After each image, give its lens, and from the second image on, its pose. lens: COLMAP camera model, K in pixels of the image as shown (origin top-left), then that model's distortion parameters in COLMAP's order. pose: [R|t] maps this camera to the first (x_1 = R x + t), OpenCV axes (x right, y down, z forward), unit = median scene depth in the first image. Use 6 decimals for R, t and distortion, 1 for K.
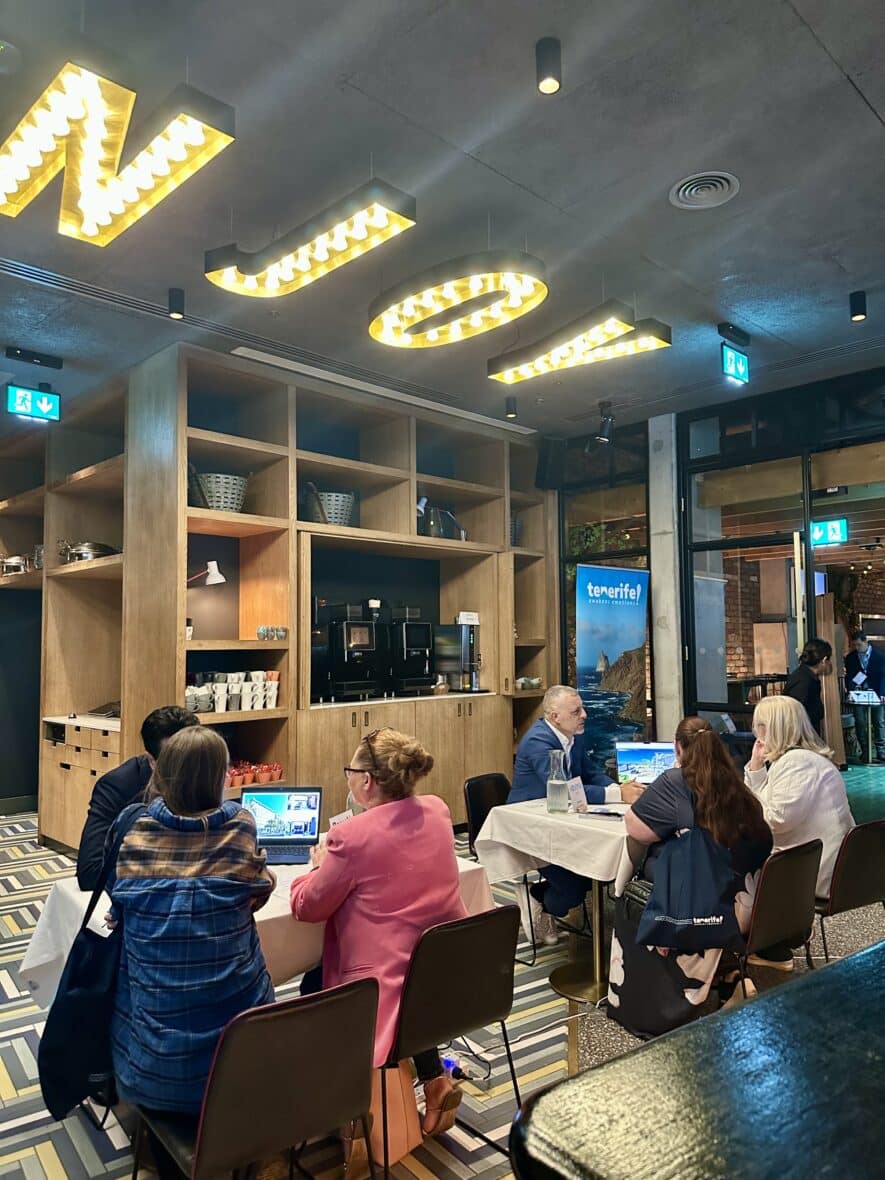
lens RADIAL K [[839.7, 0, 442.5], [0, 839.7, 590.0], [0, 0, 1]] dist [0.001051, 0.000185]
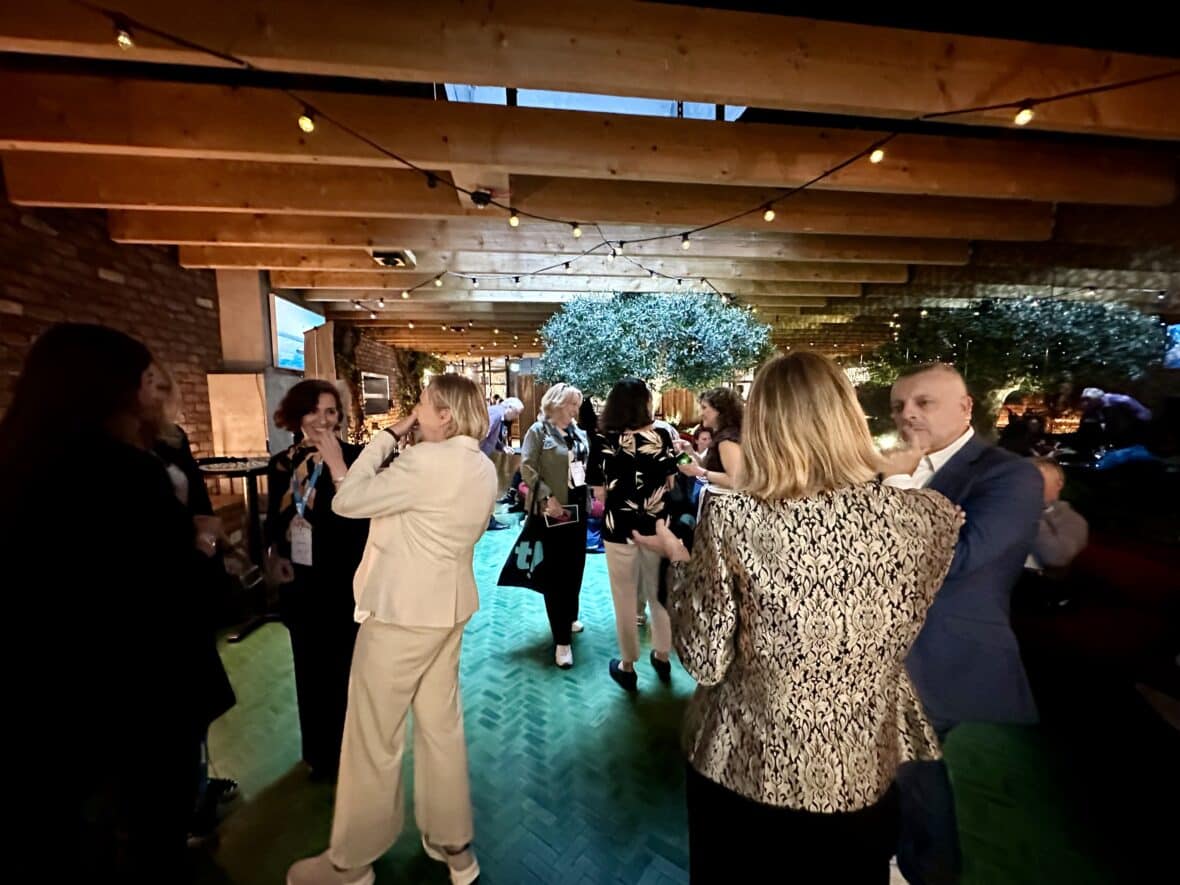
lens RADIAL K [[475.5, 0, 590.0], [0, 475.5, 442.5], [0, 0, 1]] dist [-0.000361, -0.000039]
pose [[0.597908, -0.071390, 0.798379, 0.250157], [-0.054392, 0.990117, 0.129269, 0.028538], [-0.799717, -0.120716, 0.588115, 0.544404]]
